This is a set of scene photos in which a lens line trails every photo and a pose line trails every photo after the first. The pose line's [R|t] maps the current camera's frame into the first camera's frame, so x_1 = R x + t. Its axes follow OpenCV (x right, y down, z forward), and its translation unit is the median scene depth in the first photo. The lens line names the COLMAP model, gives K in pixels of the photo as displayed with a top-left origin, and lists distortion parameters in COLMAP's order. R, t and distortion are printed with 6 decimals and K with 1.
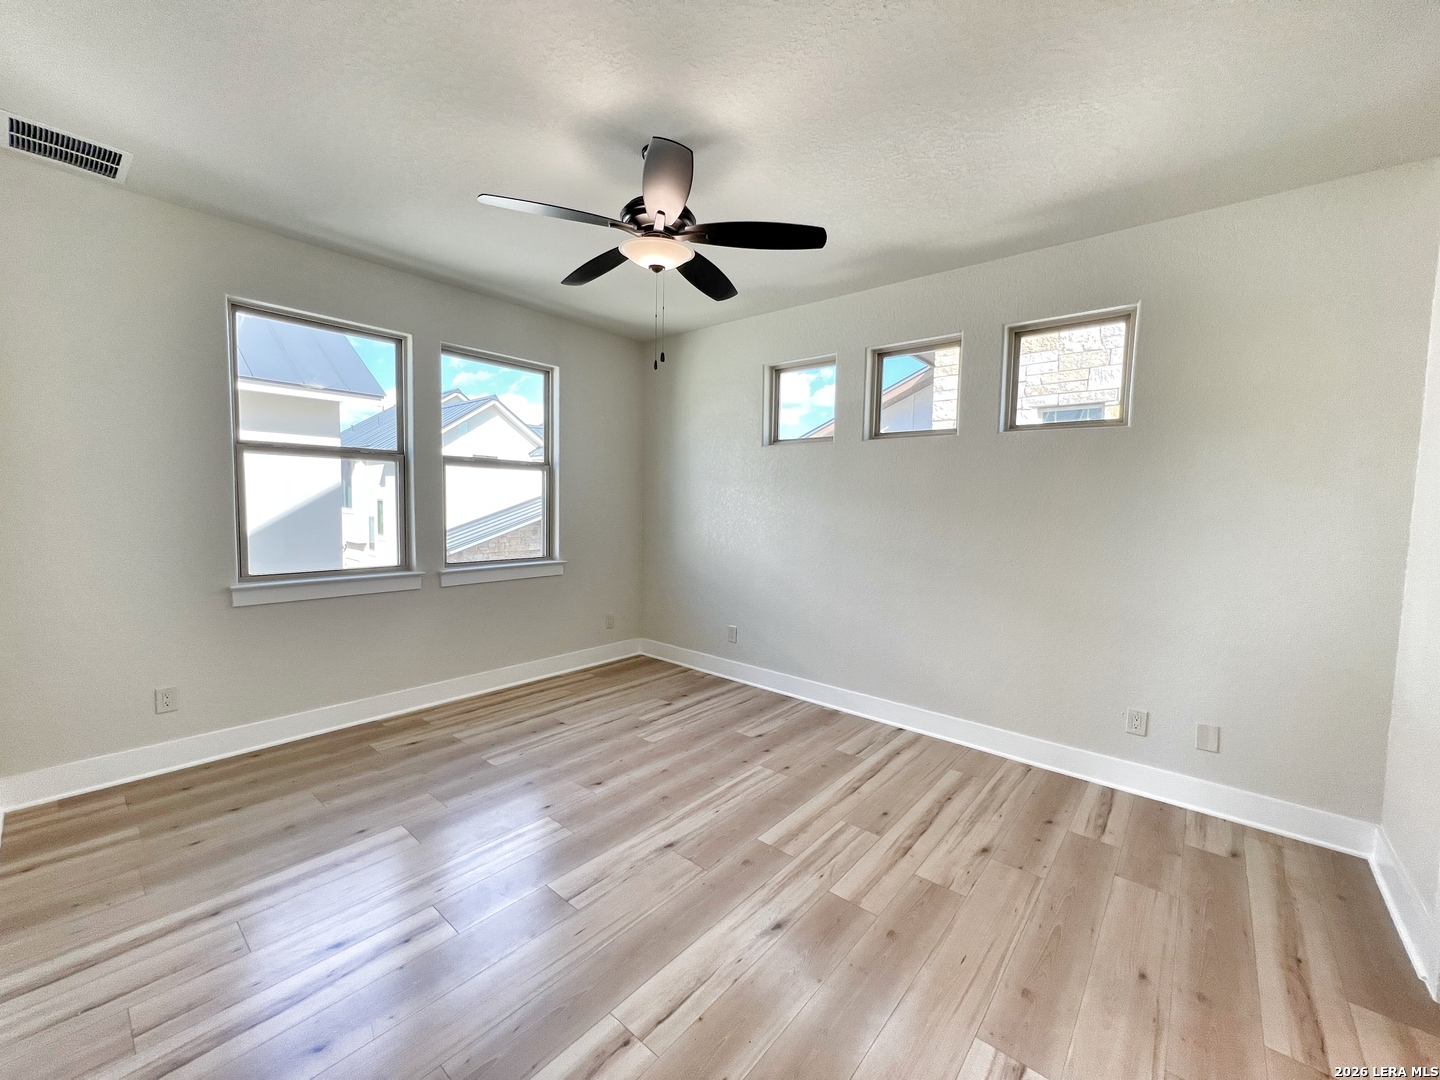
lens RADIAL K [[577.6, 0, 708.1], [0, 577.6, 545.6], [0, 0, 1]] dist [-0.002101, 0.000614]
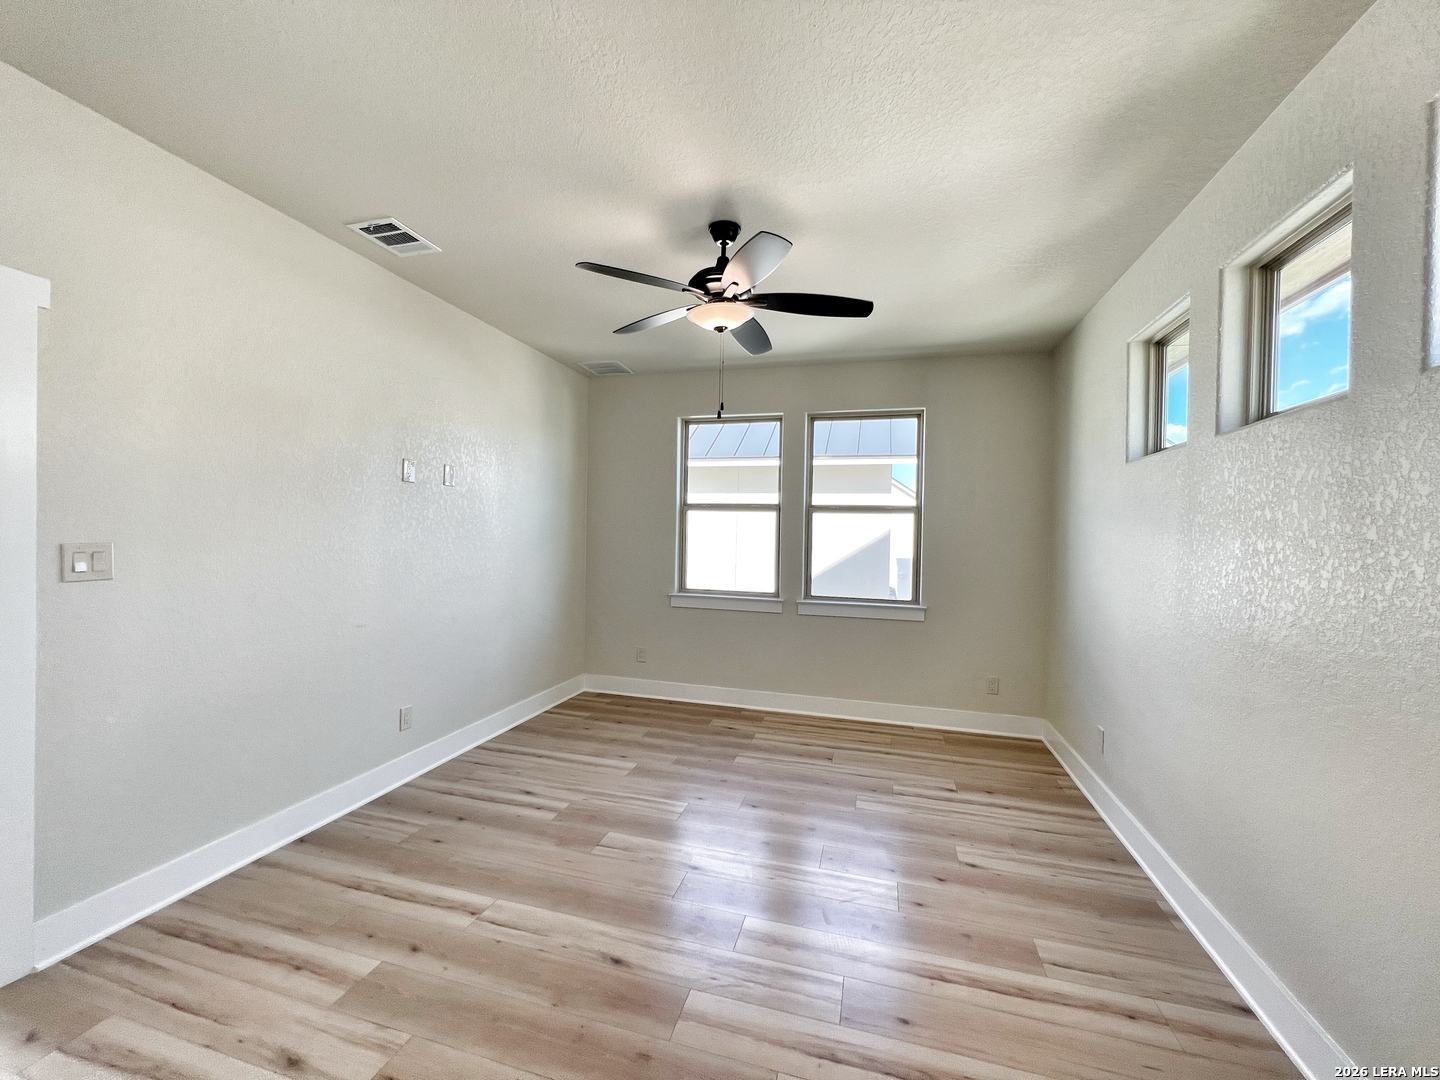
lens RADIAL K [[577.6, 0, 724.2], [0, 577.6, 540.0], [0, 0, 1]] dist [-0.002101, 0.000614]
pose [[0.423171, -0.004204, -0.906040, 0.607501], [-0.083486, 0.995554, -0.043612, -0.017087], [0.902195, 0.094097, 0.420939, 0.377905]]
